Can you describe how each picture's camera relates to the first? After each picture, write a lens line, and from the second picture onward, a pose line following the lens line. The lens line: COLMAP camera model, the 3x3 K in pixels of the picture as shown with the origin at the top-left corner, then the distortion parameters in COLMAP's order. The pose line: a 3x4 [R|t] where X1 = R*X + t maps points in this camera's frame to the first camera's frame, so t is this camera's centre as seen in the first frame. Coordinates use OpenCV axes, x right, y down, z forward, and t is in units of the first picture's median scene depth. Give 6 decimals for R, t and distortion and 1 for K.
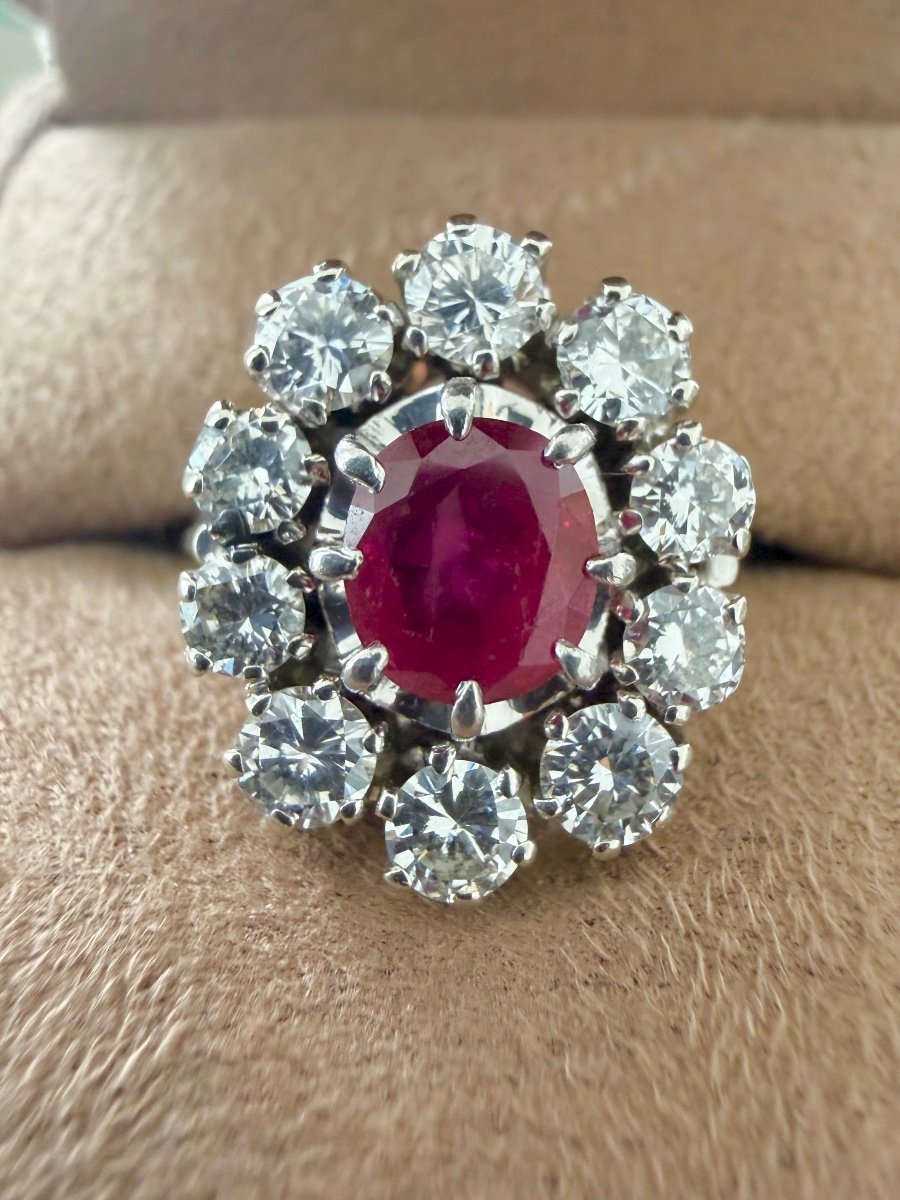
lens RADIAL K [[898.1, 0, 449.8], [0, 898.1, 630.8], [0, 0, 1]] dist [0.001200, 0.002778]
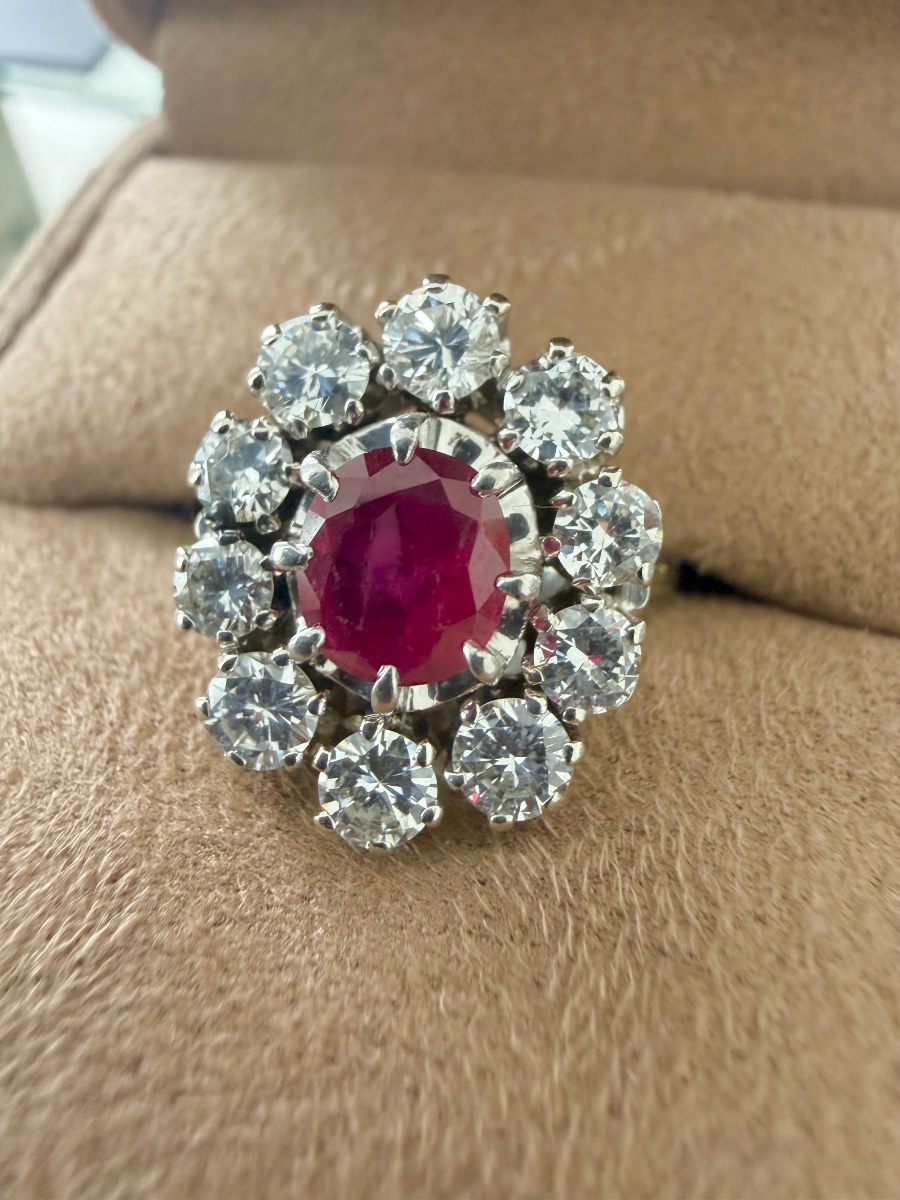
lens RADIAL K [[842.7, 0, 450.0], [0, 842.7, 600.0], [0, 0, 1]] dist [0.001082, -0.001211]
pose [[0.989021, 0.115524, -0.092153, 0.176698], [-0.115911, 0.993259, 0.001155, -0.037592], [0.091665, 0.009539, 0.995744, -0.102319]]
